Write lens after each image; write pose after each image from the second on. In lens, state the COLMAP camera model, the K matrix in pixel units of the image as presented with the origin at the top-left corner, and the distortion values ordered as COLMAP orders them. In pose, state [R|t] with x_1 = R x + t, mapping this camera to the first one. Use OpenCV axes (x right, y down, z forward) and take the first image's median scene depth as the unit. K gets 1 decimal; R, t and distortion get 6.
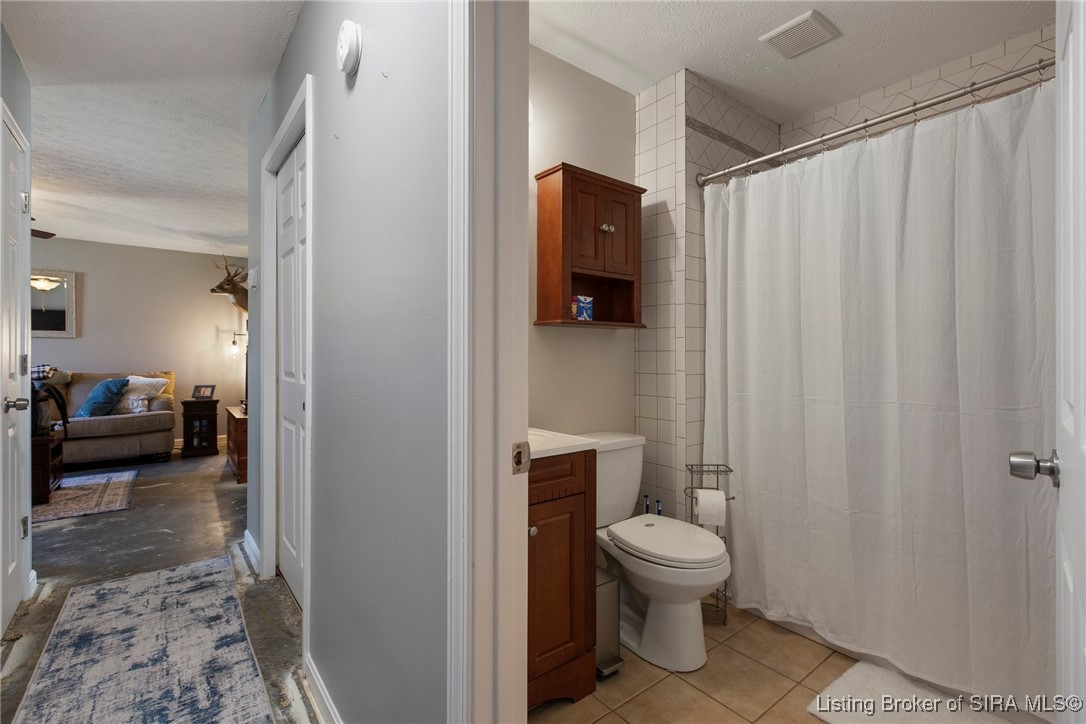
lens RADIAL K [[486.6, 0, 549.5], [0, 486.6, 358.0], [0, 0, 1]] dist [-0.001436, -0.000424]
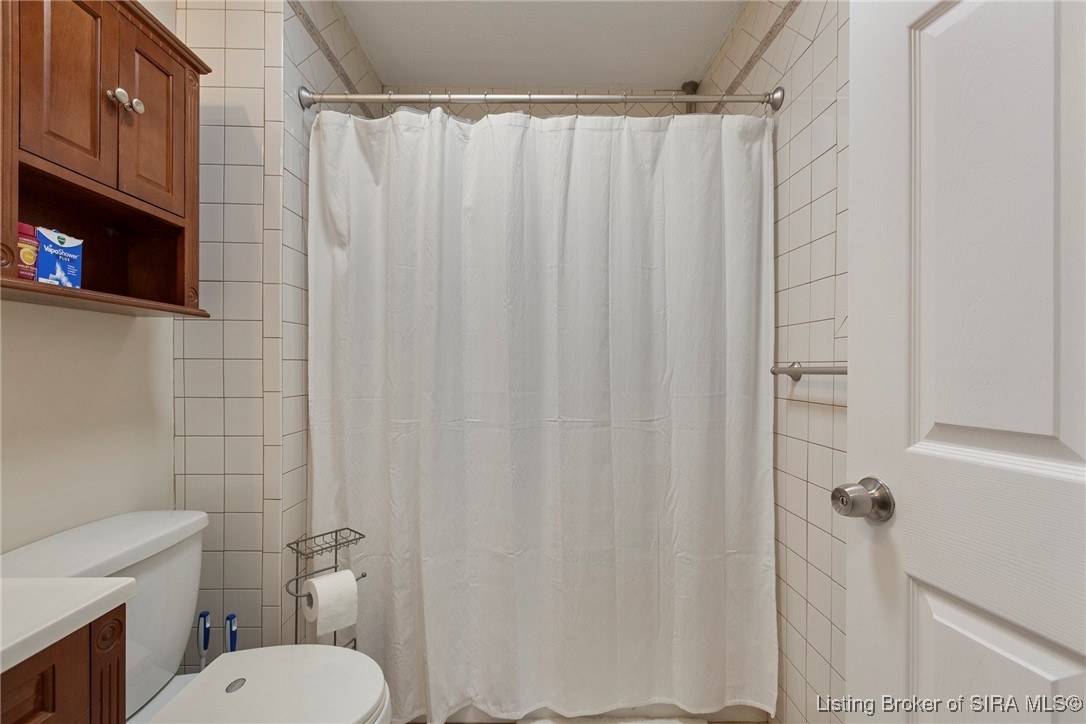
lens RADIAL K [[477.7, 0, 540.3], [0, 477.7, 368.8], [0, 0, 1]] dist [-0.002952, -0.000556]
pose [[0.609222, -0.001479, 0.792998, -0.005829], [-0.000970, 0.999996, 0.002610, -0.007328], [-0.792999, -0.002359, 0.609218, 0.564654]]
